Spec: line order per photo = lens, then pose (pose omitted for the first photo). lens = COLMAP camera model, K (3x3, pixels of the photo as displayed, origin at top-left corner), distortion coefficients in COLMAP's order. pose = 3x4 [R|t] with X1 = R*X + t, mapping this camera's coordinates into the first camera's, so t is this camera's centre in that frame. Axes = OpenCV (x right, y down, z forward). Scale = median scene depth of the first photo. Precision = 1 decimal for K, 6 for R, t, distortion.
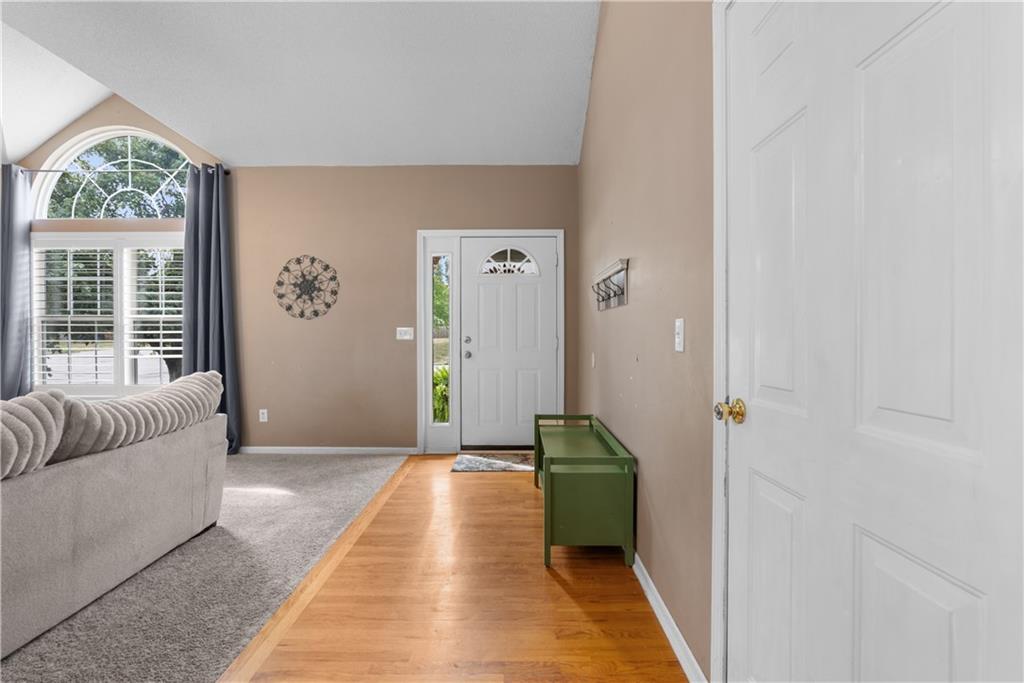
lens RADIAL K [[450.6, 0, 506.7], [0, 450.6, 336.2], [0, 0, 1]] dist [0.020591, 0.000061]
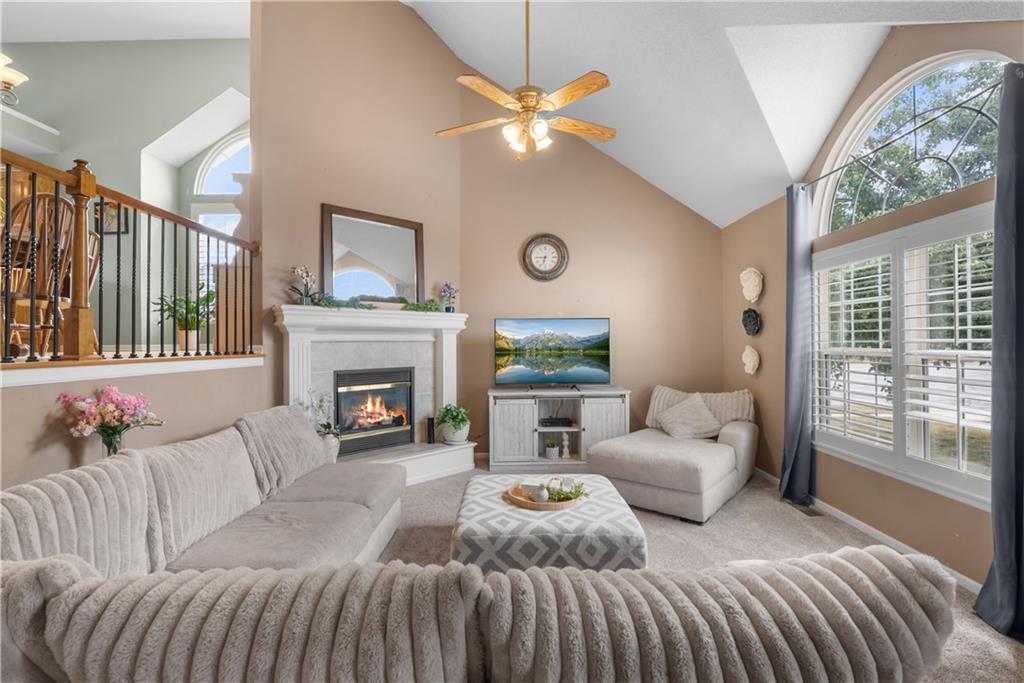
lens RADIAL K [[450.6, 0, 506.7], [0, 450.6, 336.2], [0, 0, 1]] dist [0.020591, 0.000061]
pose [[-0.002581, -0.006228, -0.999977, -0.166610], [0.005686, 0.999964, -0.006242, -0.067327], [0.999981, -0.005702, -0.002546, 0.422168]]
